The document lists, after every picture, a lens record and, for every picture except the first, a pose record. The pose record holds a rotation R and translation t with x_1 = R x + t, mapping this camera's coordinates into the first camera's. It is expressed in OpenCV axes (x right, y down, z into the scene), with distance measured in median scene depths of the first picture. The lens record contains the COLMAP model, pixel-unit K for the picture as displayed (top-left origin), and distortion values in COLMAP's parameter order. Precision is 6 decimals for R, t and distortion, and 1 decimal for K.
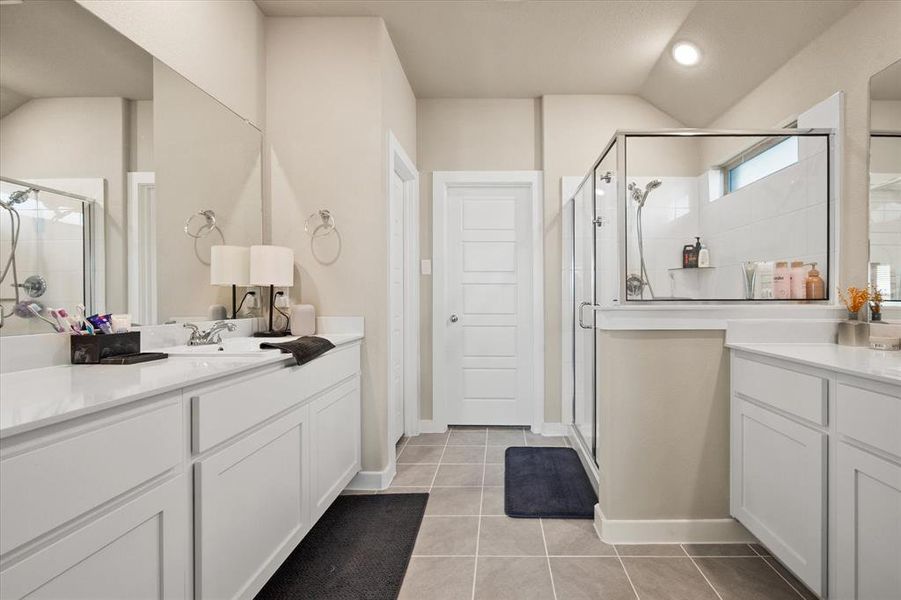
lens RADIAL K [[357.9, 0, 487.6], [0, 357.9, 303.5], [0, 0, 1]] dist [0.000270, 0.000631]
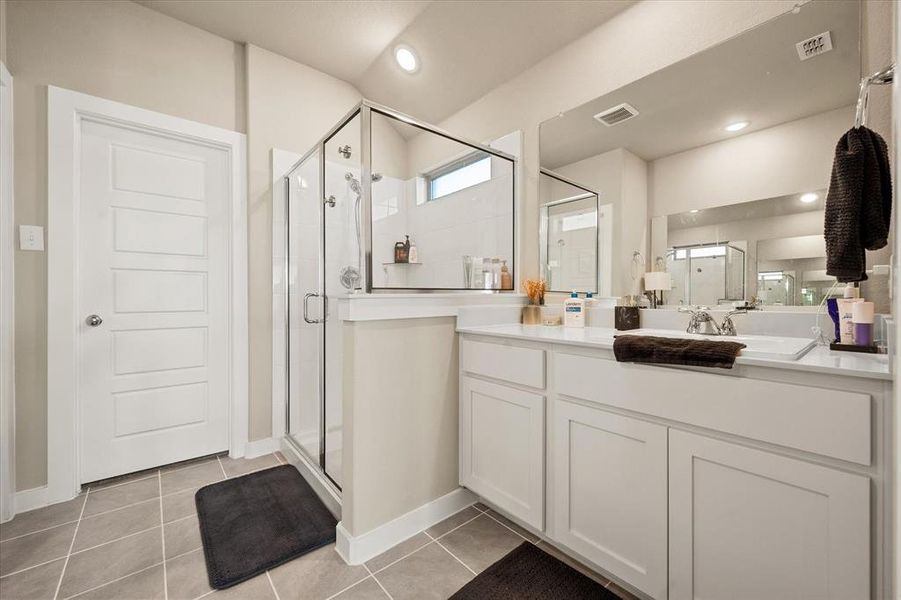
lens RADIAL K [[357.9, 0, 441.3], [0, 357.9, 297.2], [0, 0, 1]] dist [0.000270, 0.000631]
pose [[0.765435, -0.001228, 0.643512, -0.051061], [0.008525, 0.999930, -0.008231, 0.018135], [-0.643457, 0.011786, 0.765392, 0.139439]]
